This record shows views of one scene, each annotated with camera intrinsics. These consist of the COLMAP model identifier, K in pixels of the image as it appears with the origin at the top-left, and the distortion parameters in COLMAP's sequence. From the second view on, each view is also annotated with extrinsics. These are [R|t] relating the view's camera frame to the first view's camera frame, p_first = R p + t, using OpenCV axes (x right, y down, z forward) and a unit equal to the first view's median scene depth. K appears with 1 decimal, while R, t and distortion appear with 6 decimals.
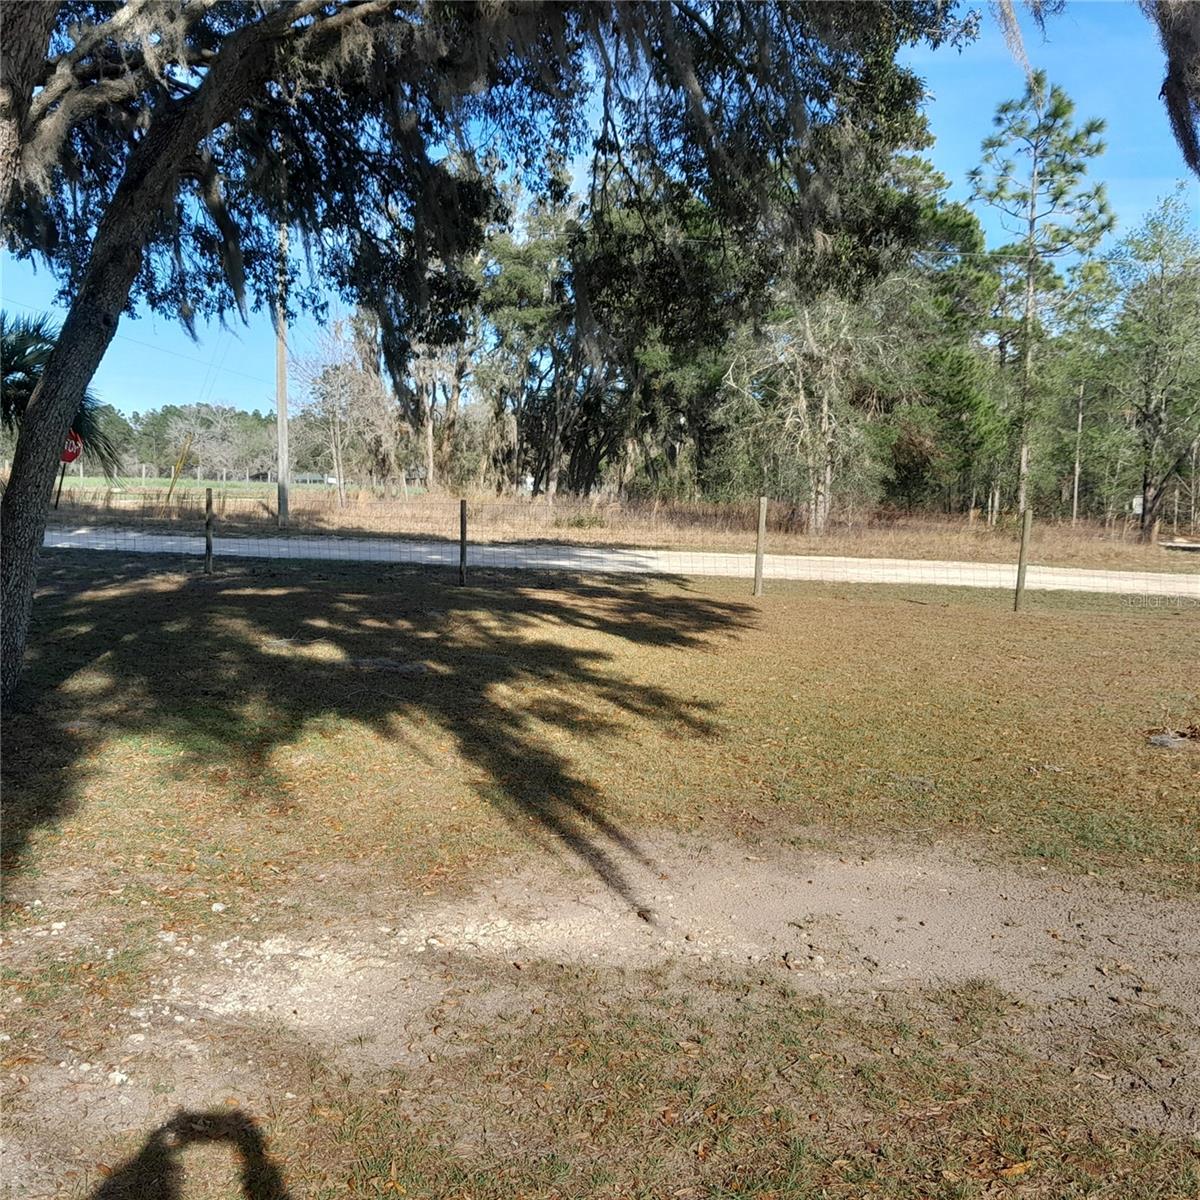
lens RADIAL K [[1245.3, 0, 598.7], [0, 1245.3, 598.9], [0, 0, 1]] dist [-0.011100, 0.000000]
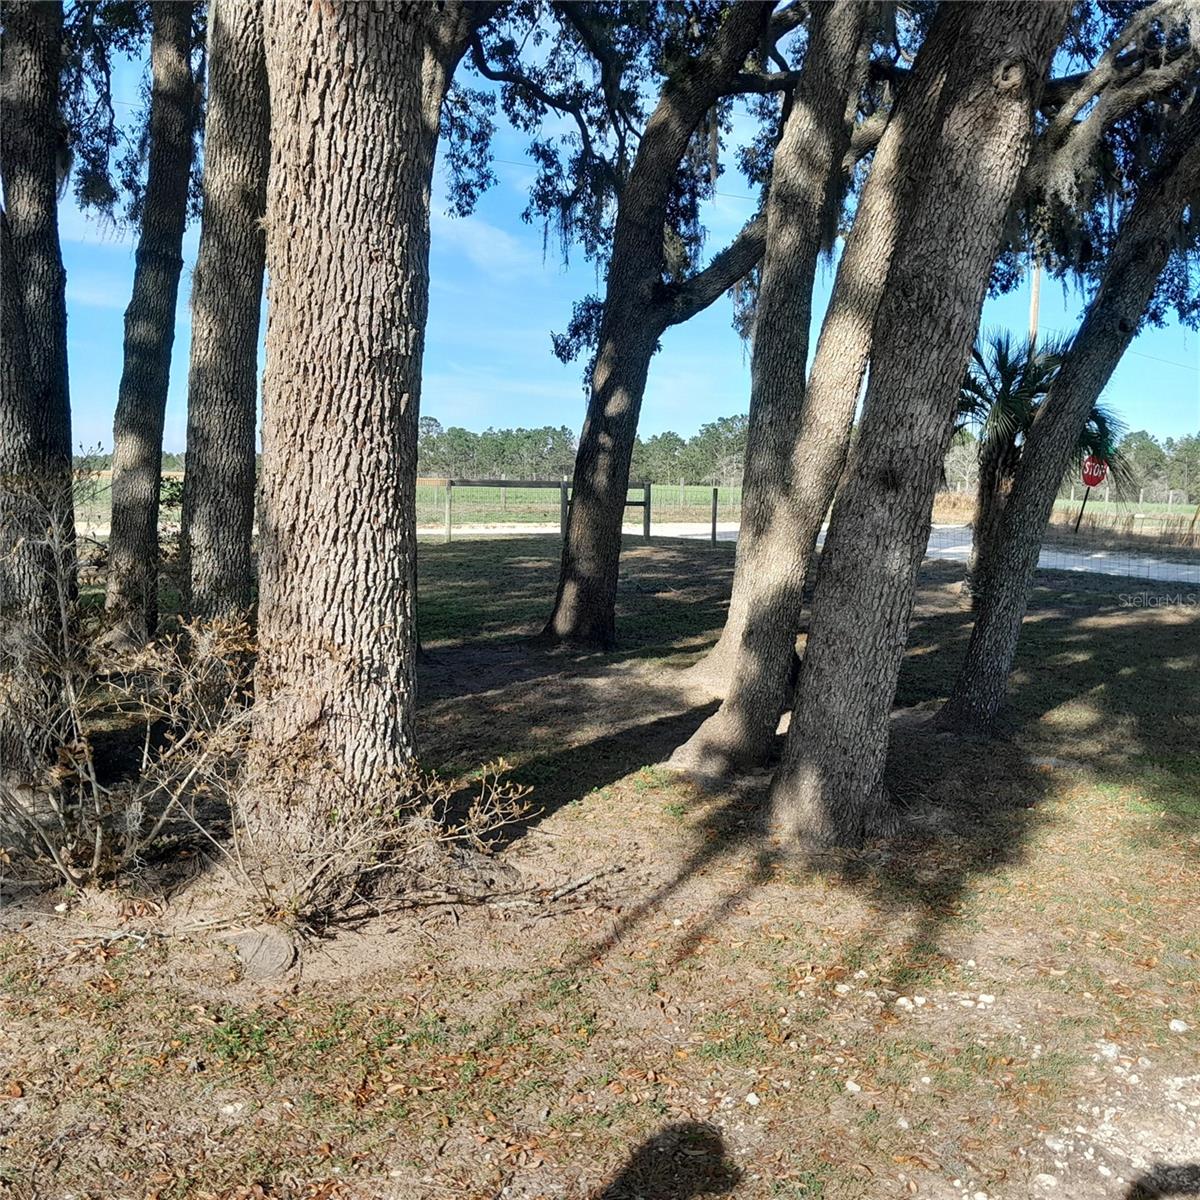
lens RADIAL K [[1245.3, 0, 635.0], [0, 1245.3, 611.1], [0, 0, 1]] dist [-0.011100, 0.000000]
pose [[0.727458, 0.070129, -0.682559, -0.022517], [-0.077868, 0.996774, 0.019423, -0.004748], [0.681719, 0.039020, 0.730573, 0.112837]]
